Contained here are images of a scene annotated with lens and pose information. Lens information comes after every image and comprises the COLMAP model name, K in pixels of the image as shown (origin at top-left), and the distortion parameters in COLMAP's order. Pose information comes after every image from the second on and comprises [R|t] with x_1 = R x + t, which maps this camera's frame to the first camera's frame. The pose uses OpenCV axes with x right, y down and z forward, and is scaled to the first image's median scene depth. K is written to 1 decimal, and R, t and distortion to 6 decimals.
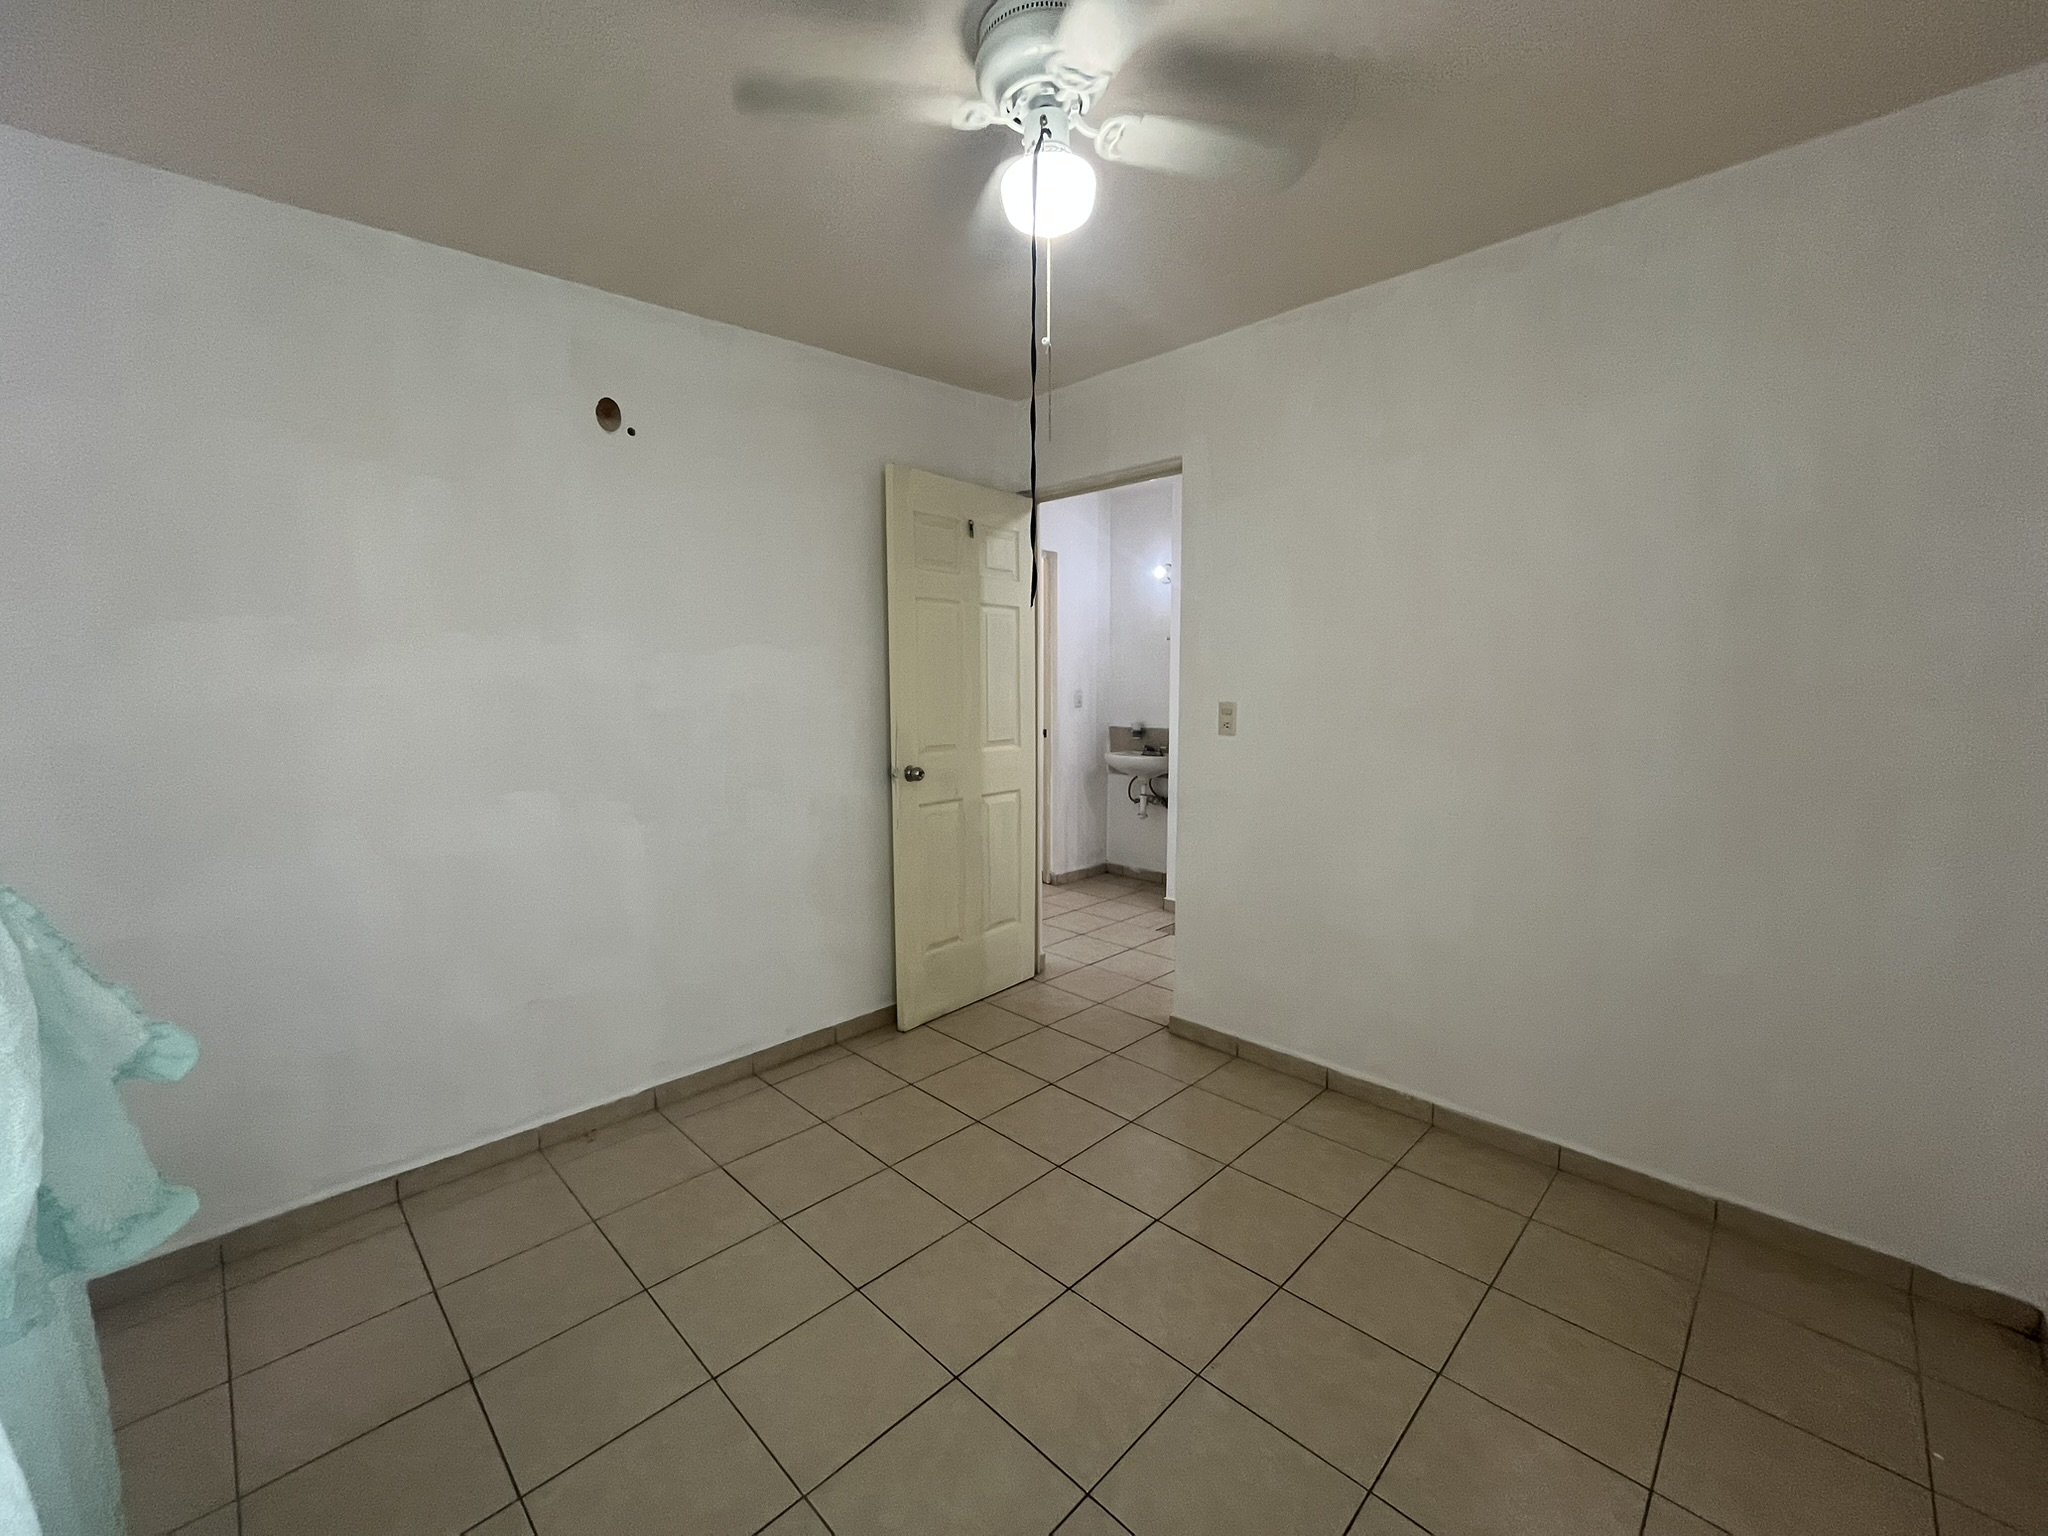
lens RADIAL K [[827.8, 0, 1023.0], [0, 827.8, 763.2], [0, 0, 1]] dist [-0.001007, -0.000037]
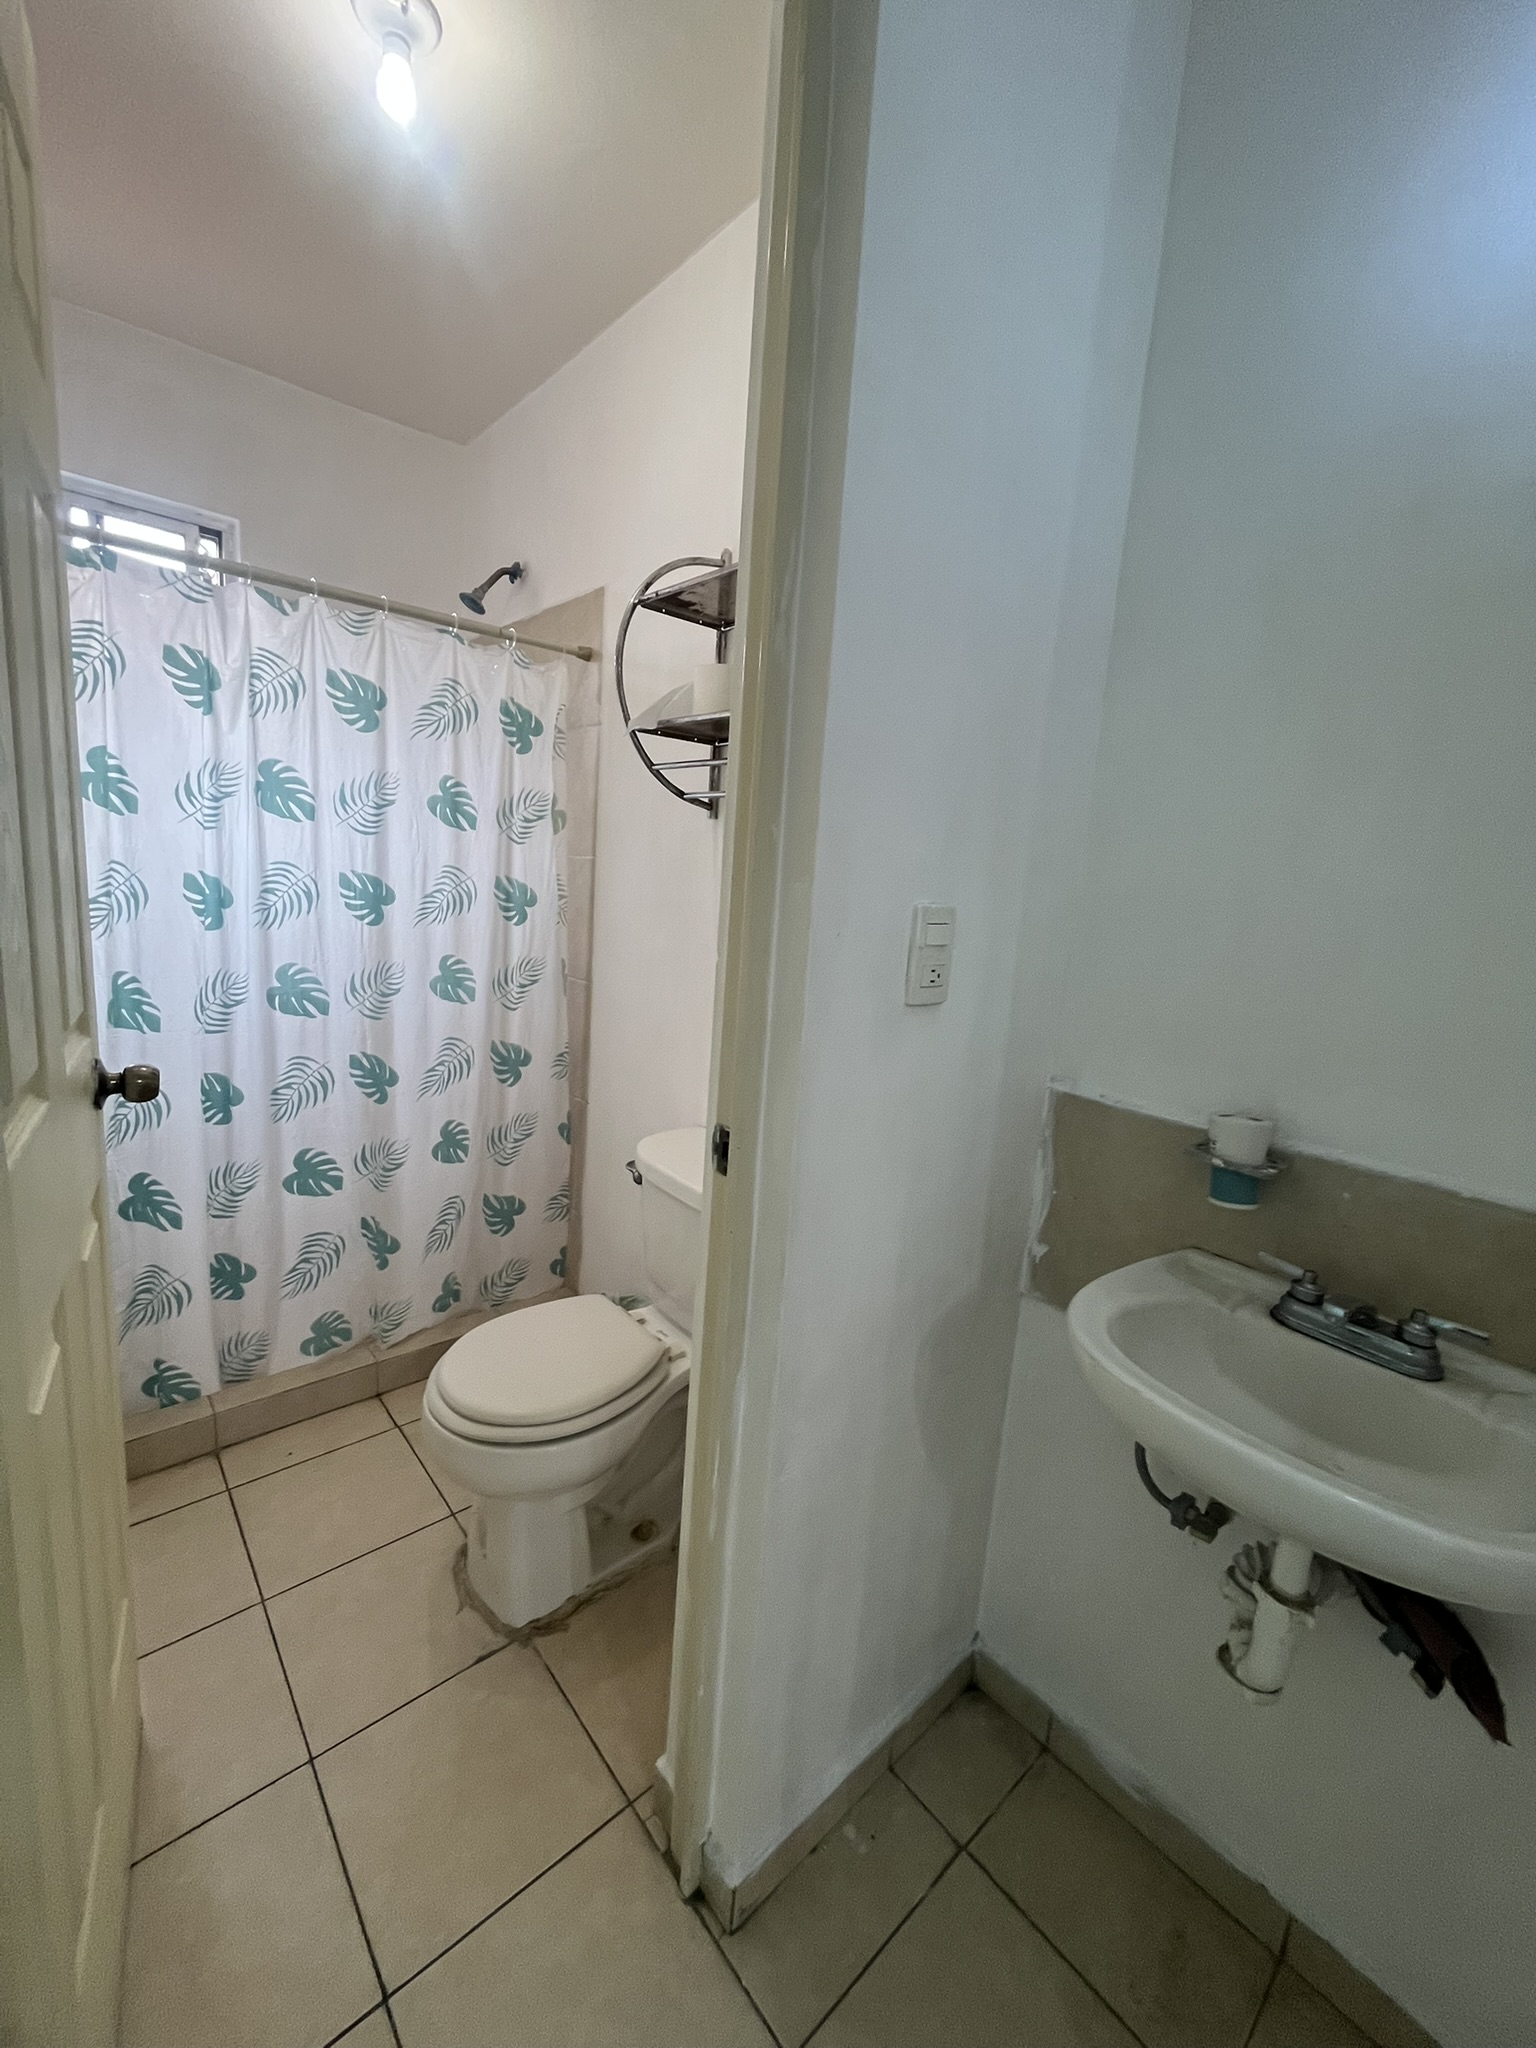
lens RADIAL K [[827.8, 0, 769.3], [0, 827.8, 1020.1], [0, 0, 1]] dist [-0.001007, -0.000037]
pose [[0.995210, 0.079678, -0.056649, 0.042931], [-0.075398, 0.994400, 0.074055, -0.074941], [0.062233, -0.069429, 0.995644, 0.809202]]
